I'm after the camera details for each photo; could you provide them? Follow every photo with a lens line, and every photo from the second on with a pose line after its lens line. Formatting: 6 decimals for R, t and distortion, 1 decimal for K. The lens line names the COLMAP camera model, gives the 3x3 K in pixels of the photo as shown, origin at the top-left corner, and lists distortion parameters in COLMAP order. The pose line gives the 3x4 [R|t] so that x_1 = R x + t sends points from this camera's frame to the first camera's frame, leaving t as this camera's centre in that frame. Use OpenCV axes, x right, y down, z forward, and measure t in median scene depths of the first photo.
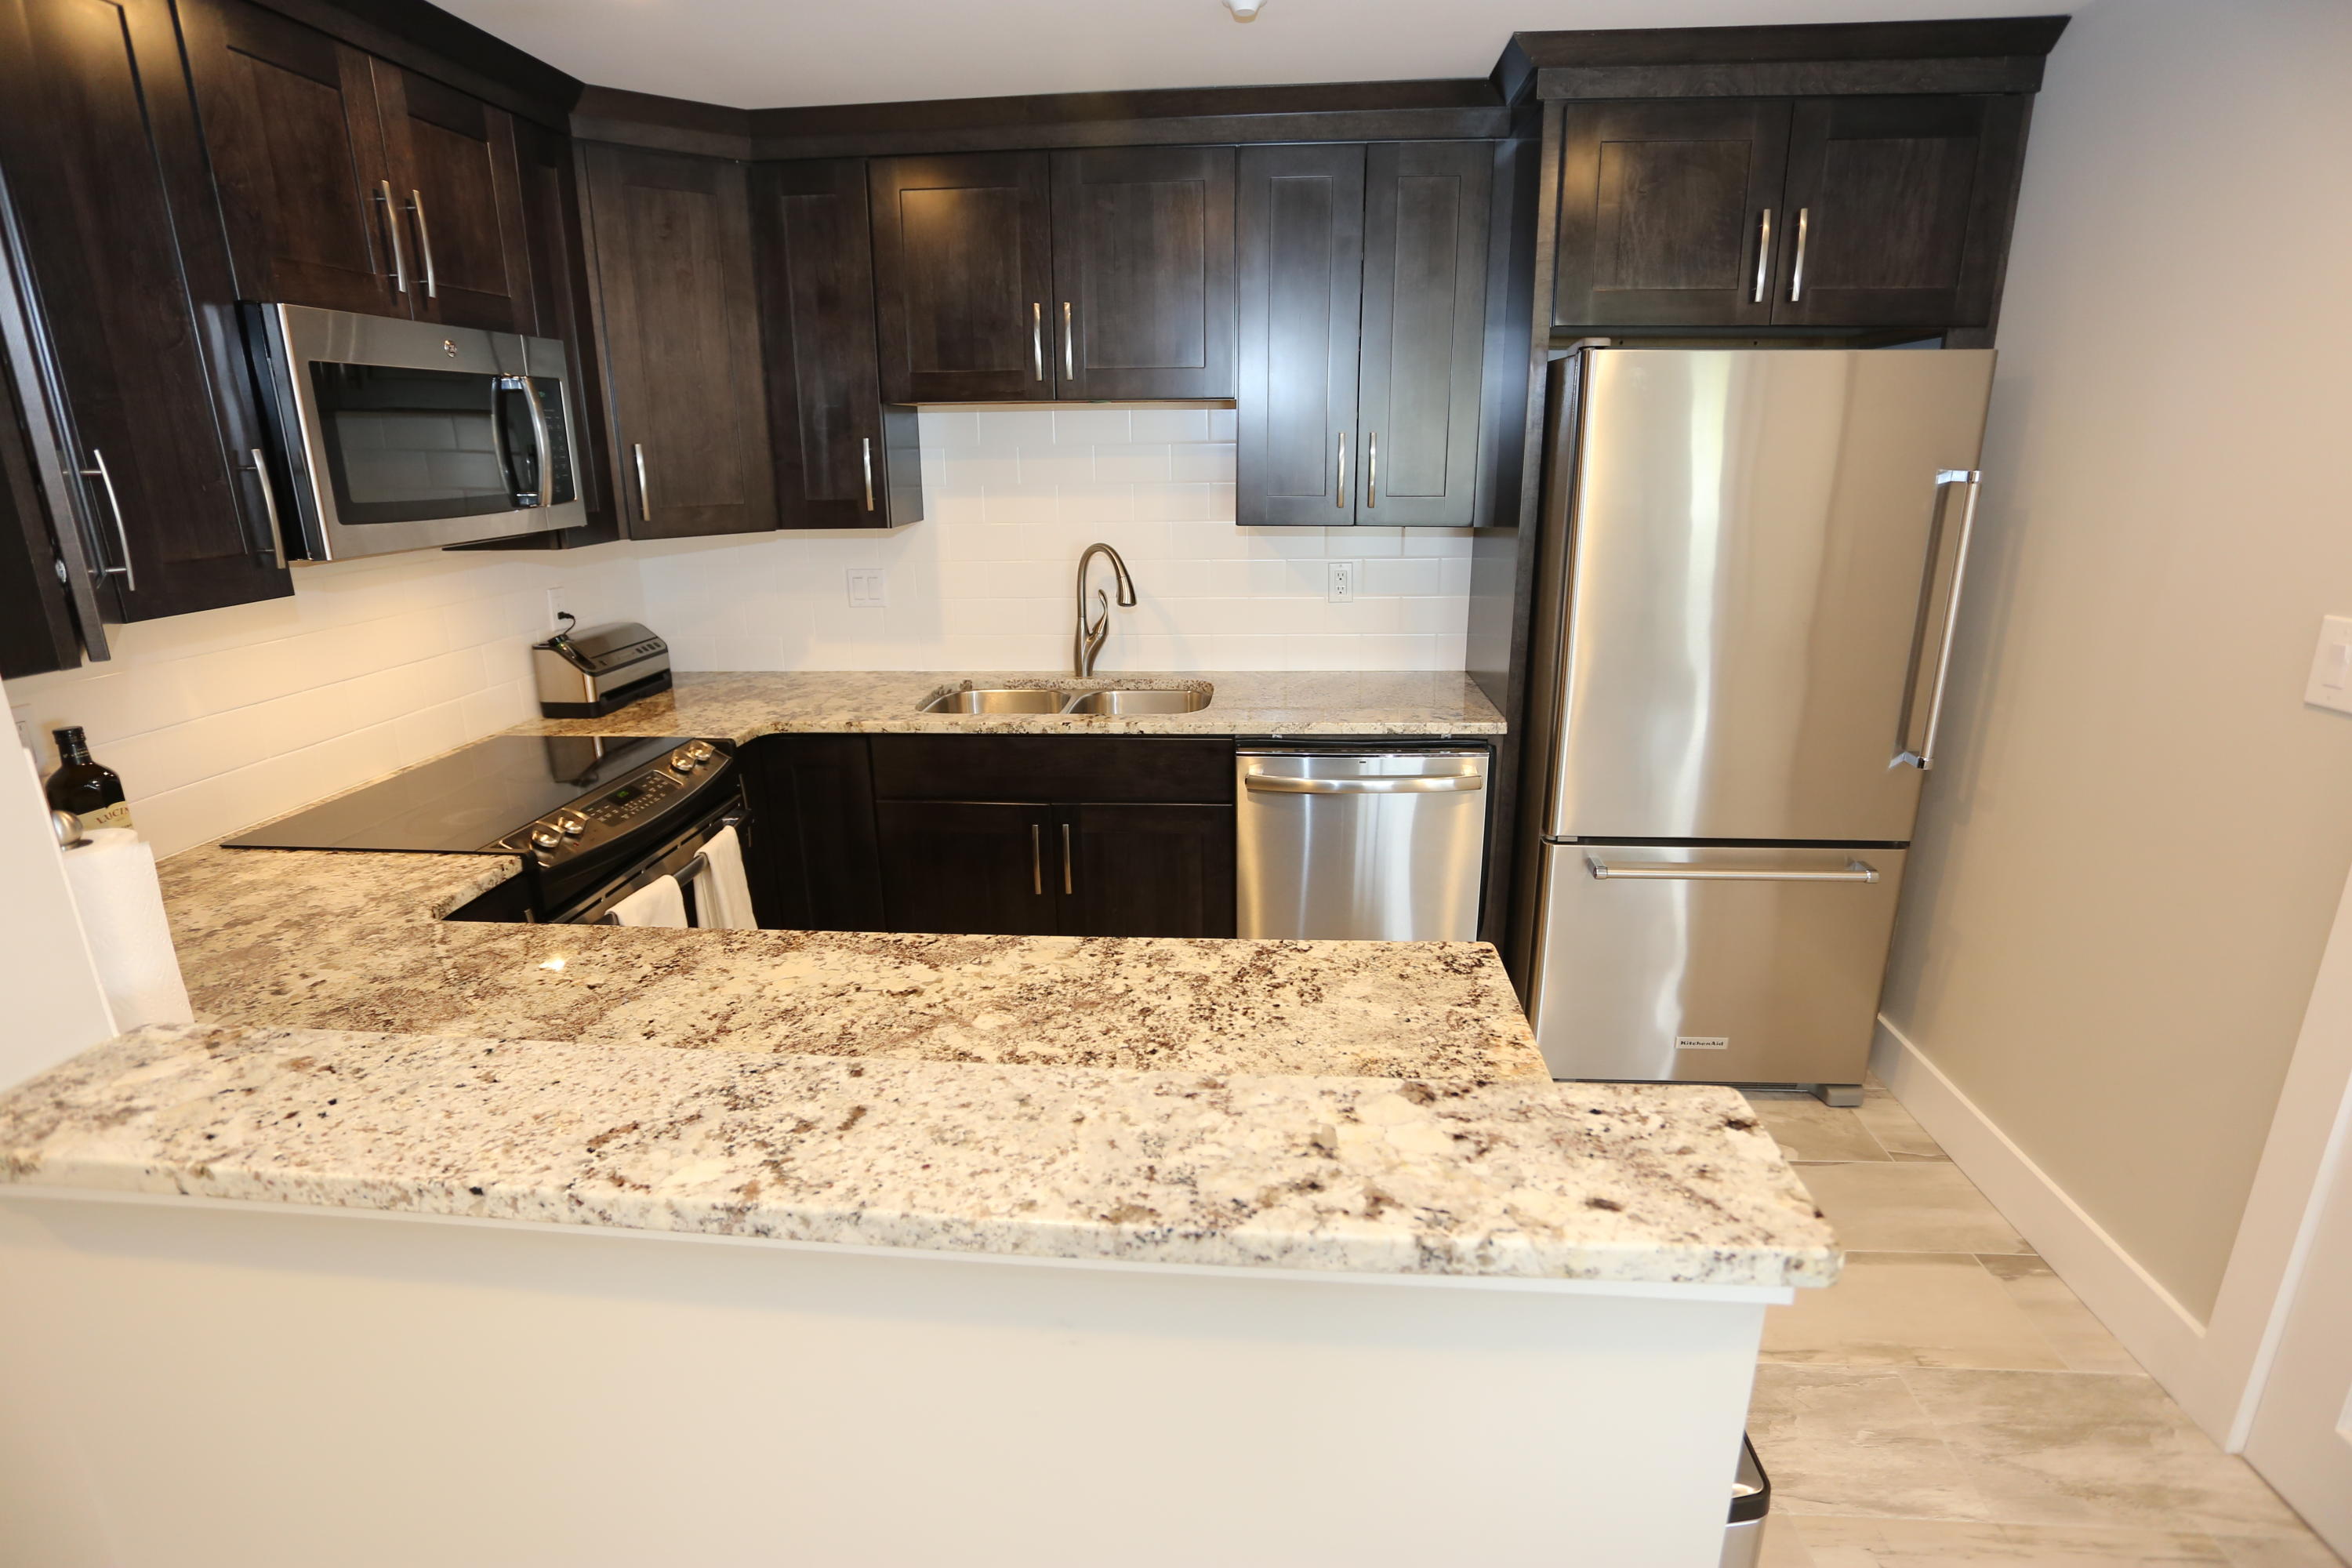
lens RADIAL K [[1143.9, 0, 1172.9], [0, 1143.9, 774.1], [0, 0, 1]] dist [-0.073337, 0.027830]
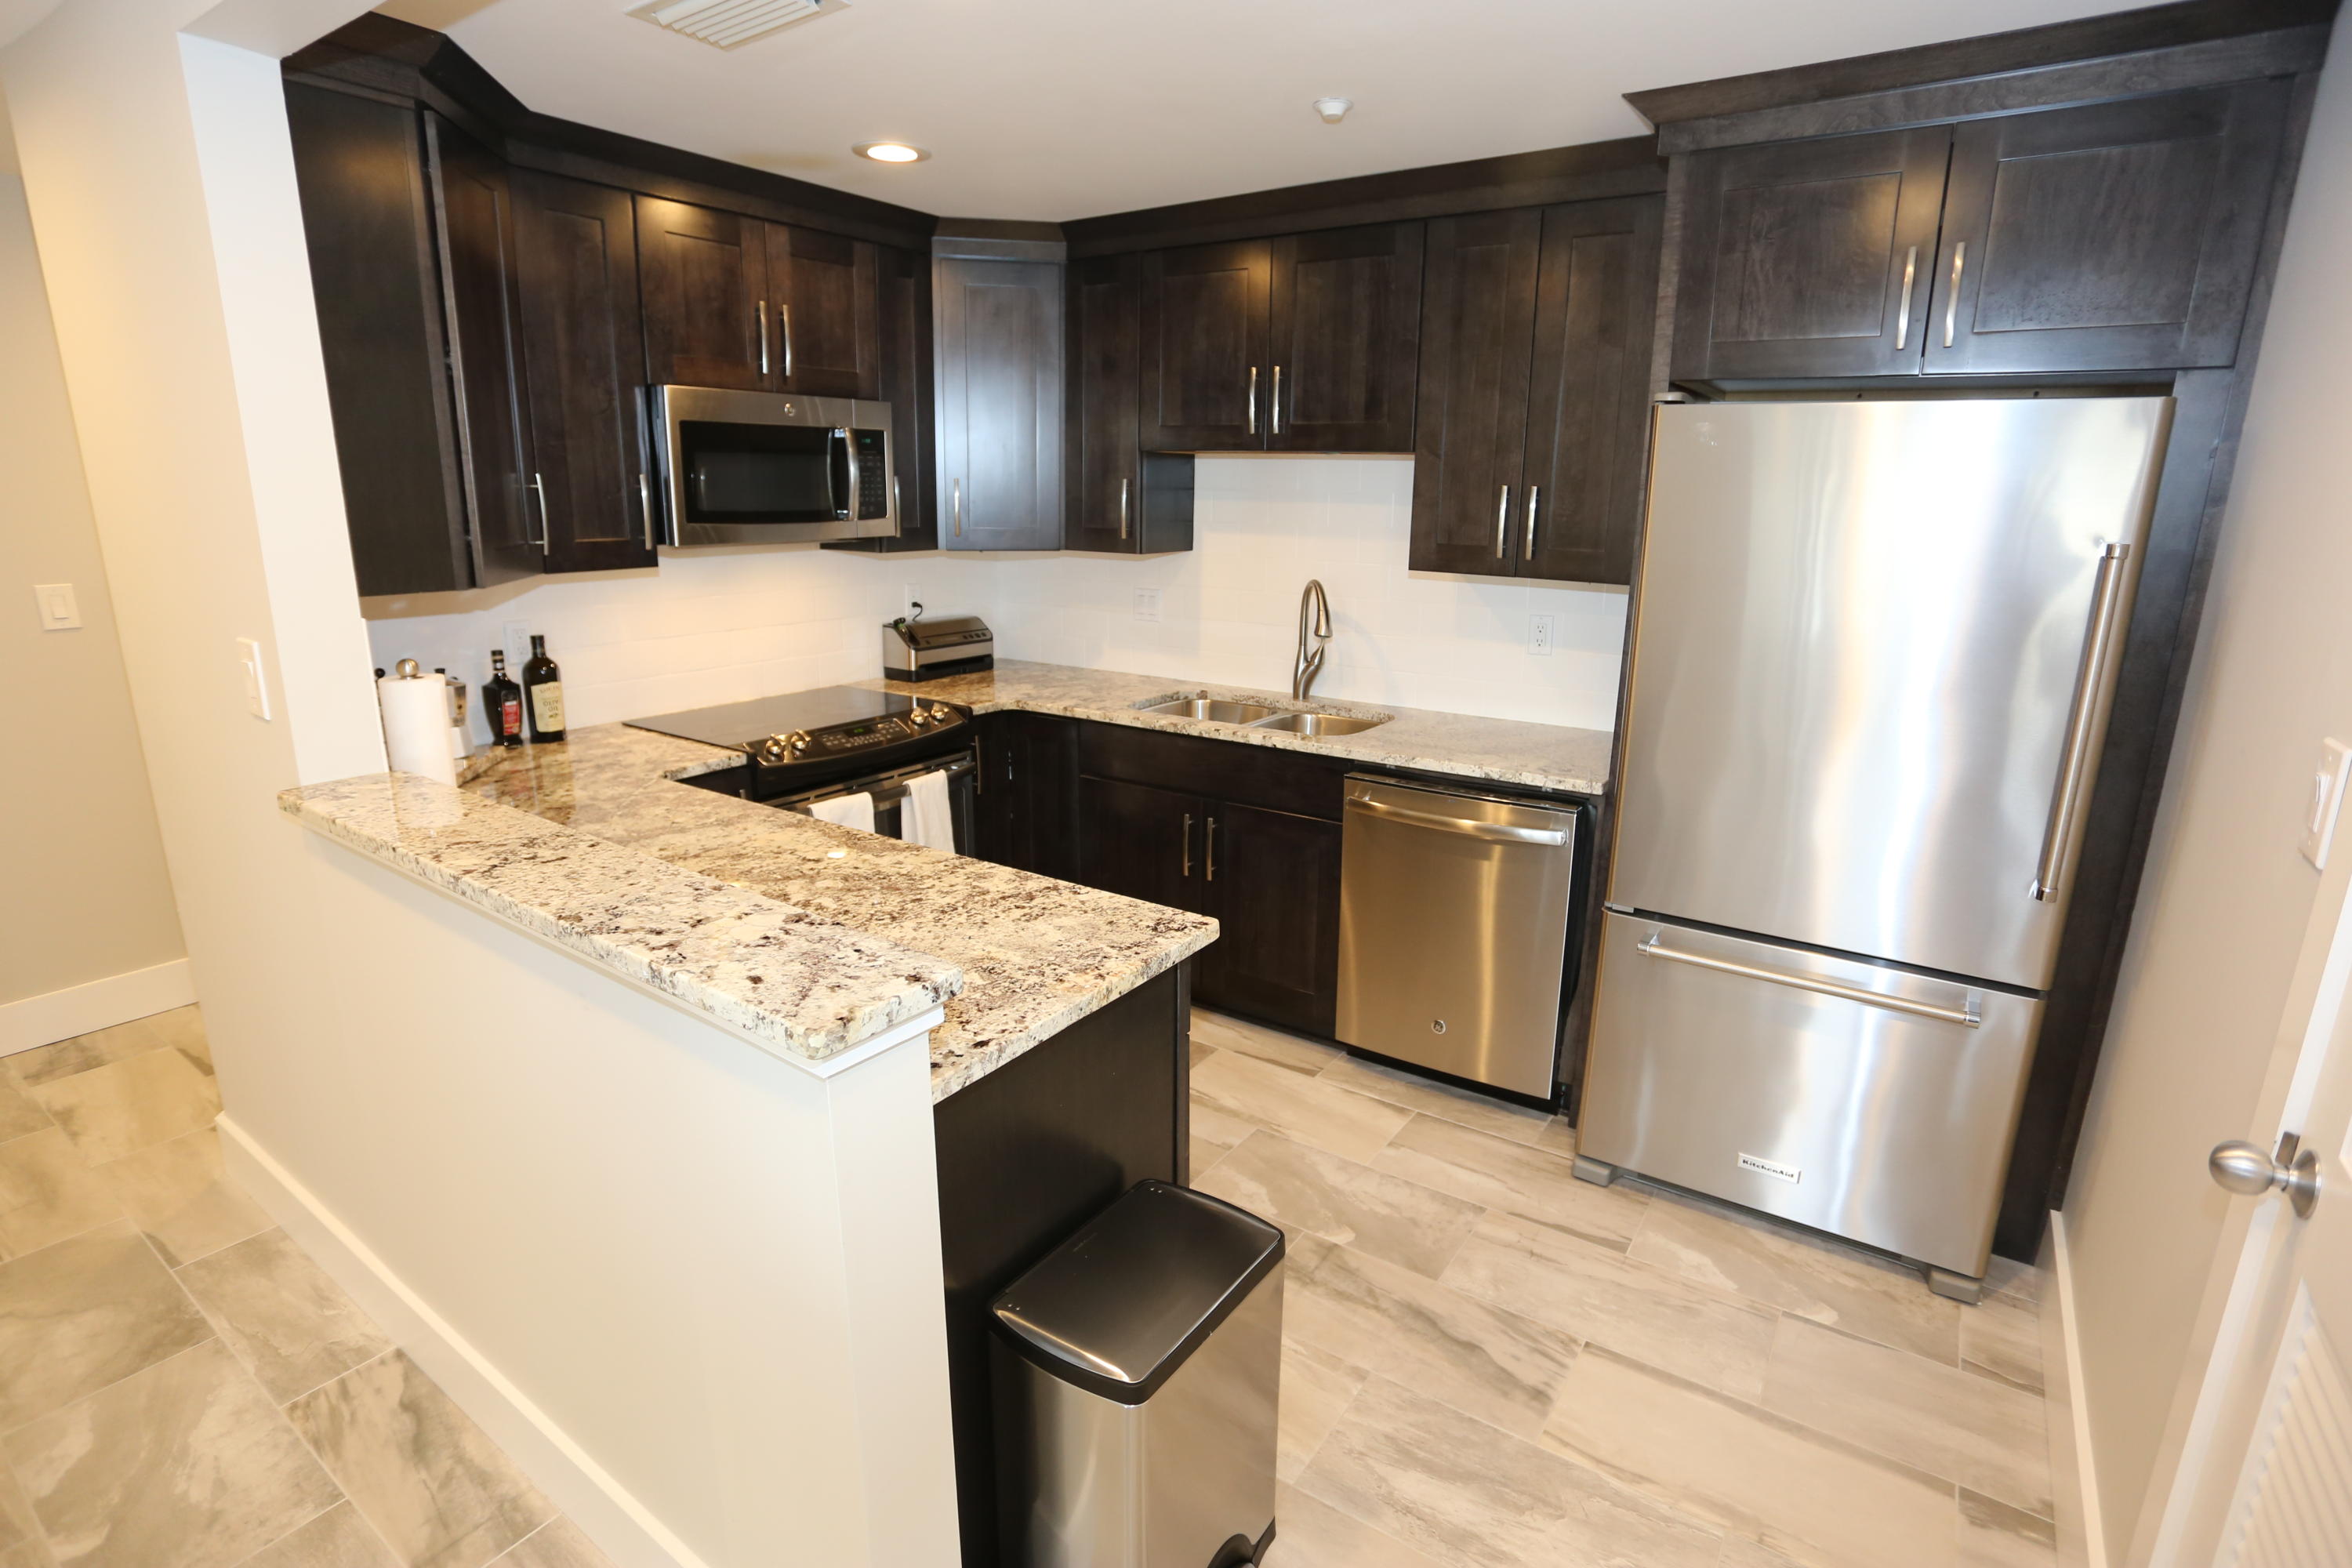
lens RADIAL K [[1143.9, 0, 1172.9], [0, 1143.9, 774.1], [0, 0, 1]] dist [-0.073337, 0.027830]
pose [[0.865783, 0.143054, -0.479536, 0.540856], [-0.161865, 0.986811, 0.002143, 0.005550], [0.473518, 0.075765, 0.877520, -0.032193]]
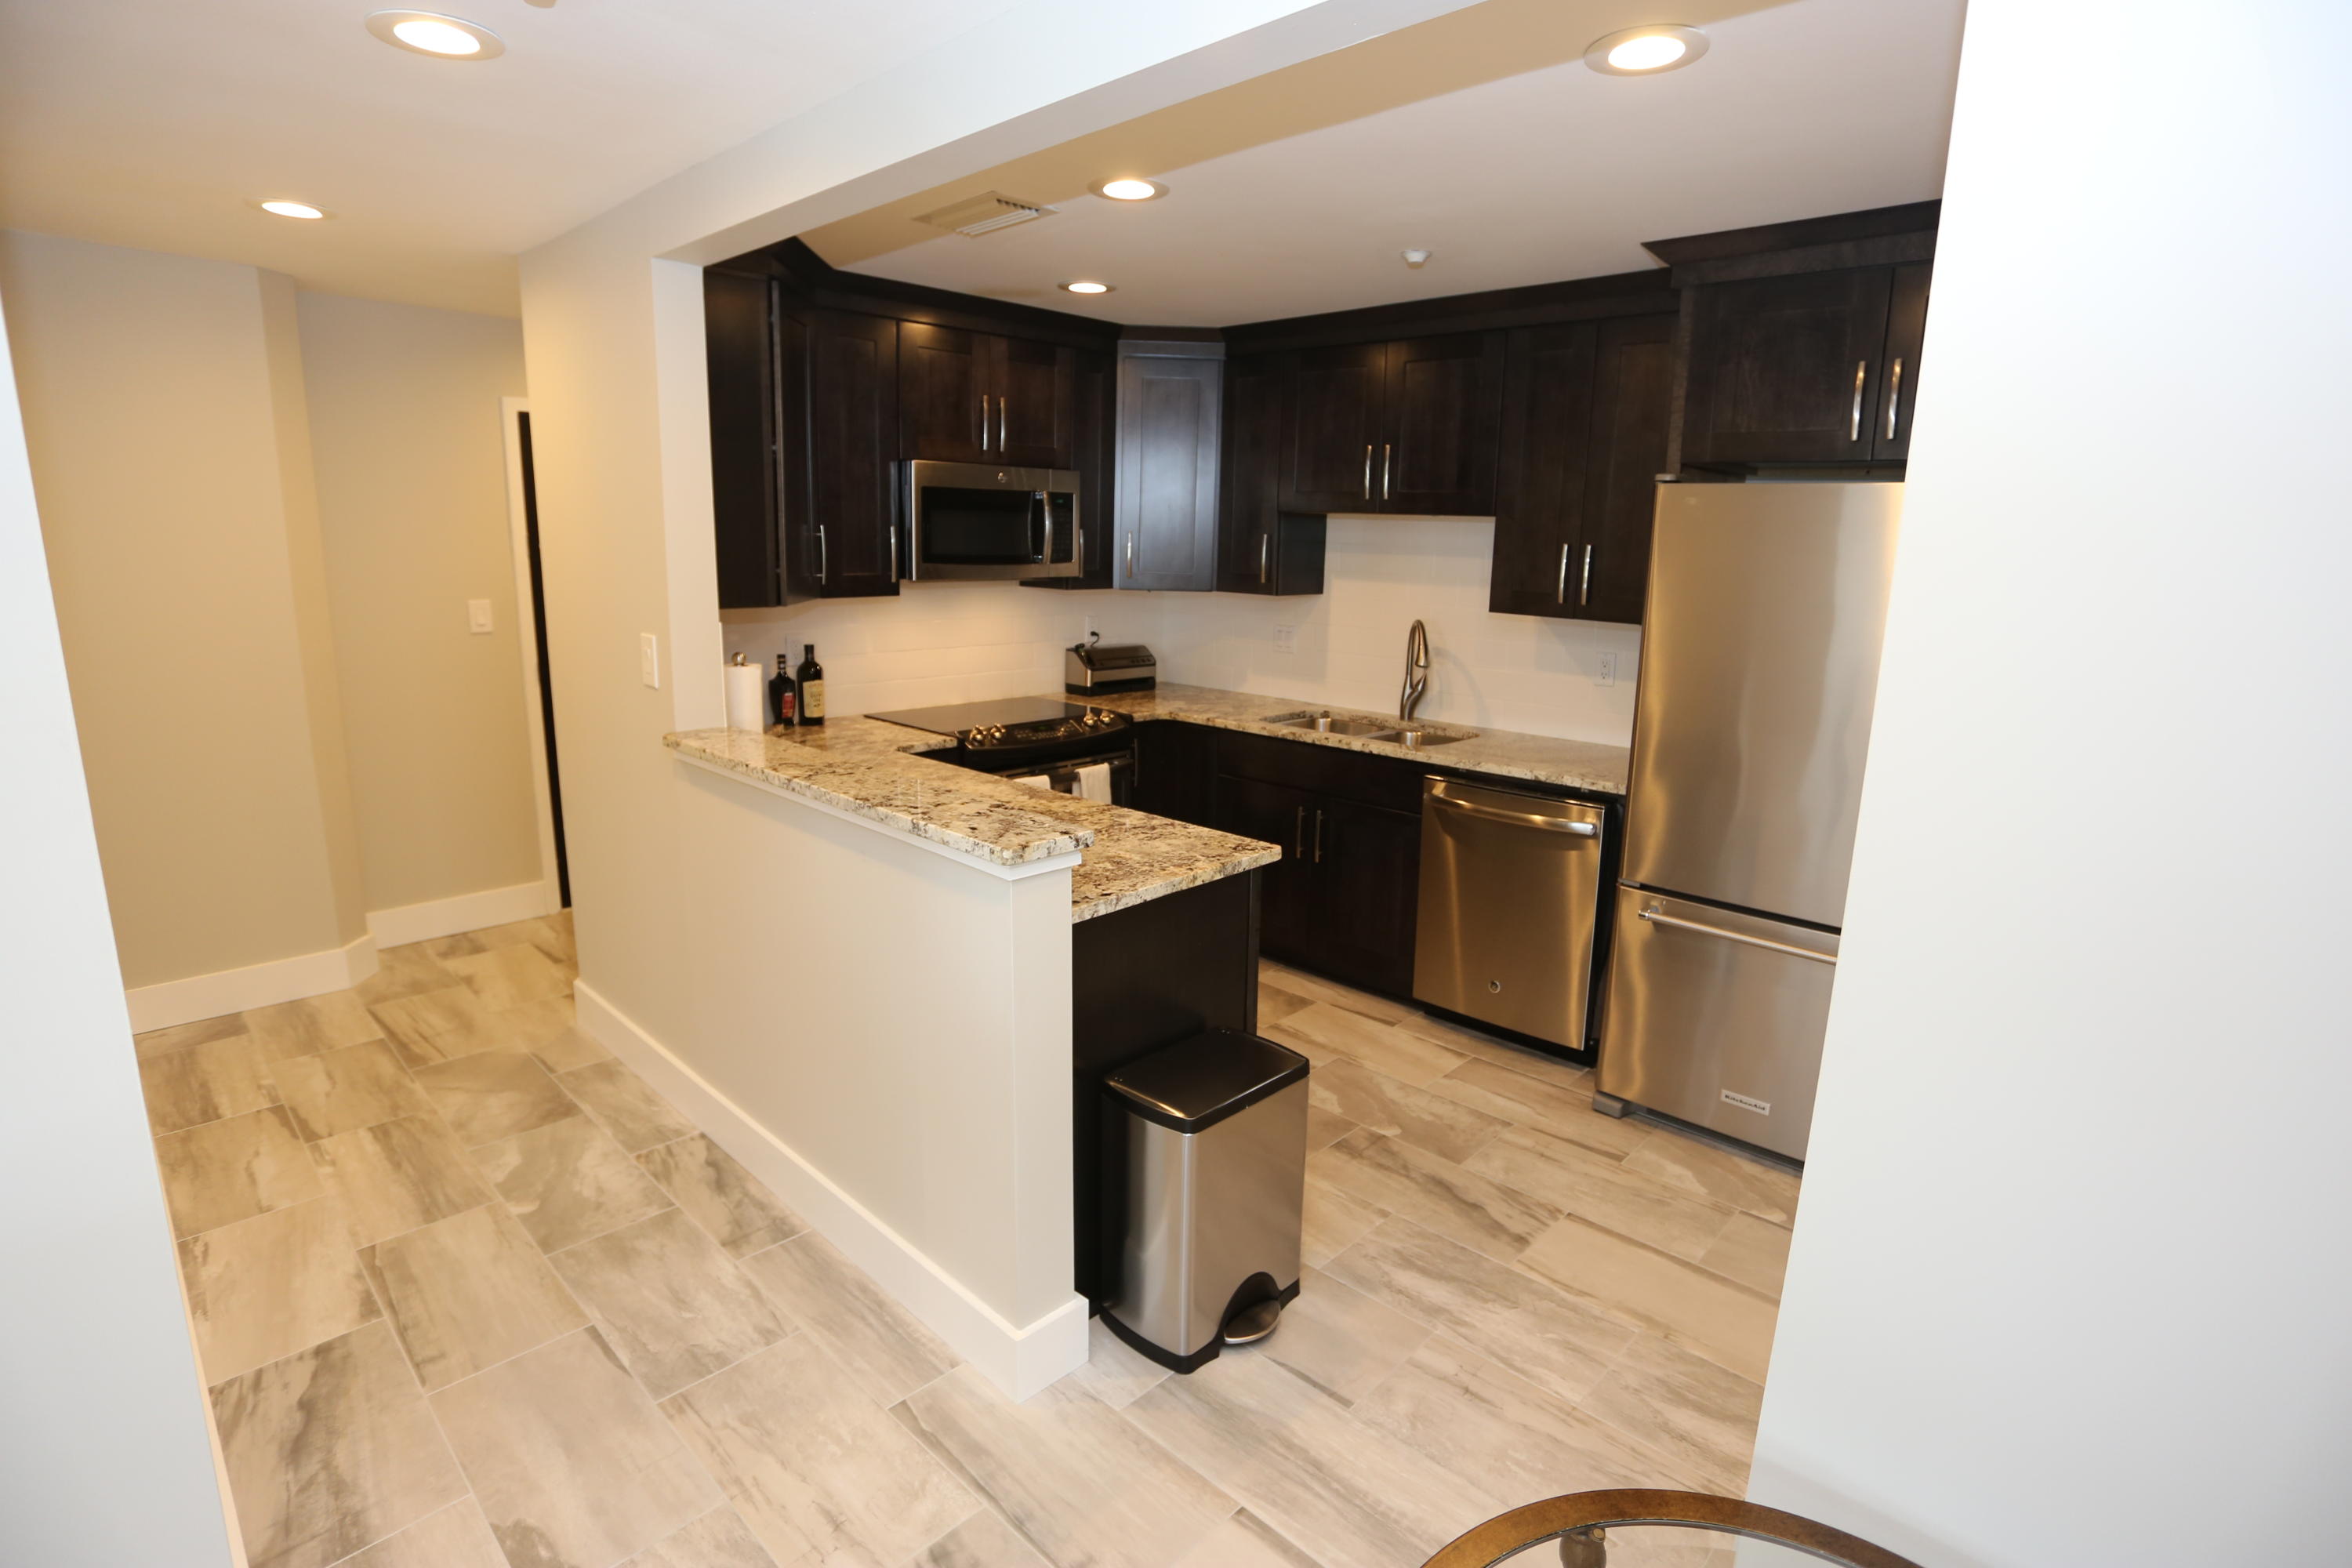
lens RADIAL K [[1147.8, 0, 1172.0], [0, 1147.8, 779.4], [0, 0, 1]] dist [-0.092839, 0.048010]
pose [[0.772790, 0.160829, -0.613947, 0.806706], [-0.207541, 0.978214, -0.004986, 0.066441], [0.599769, 0.131272, 0.789332, -0.282009]]
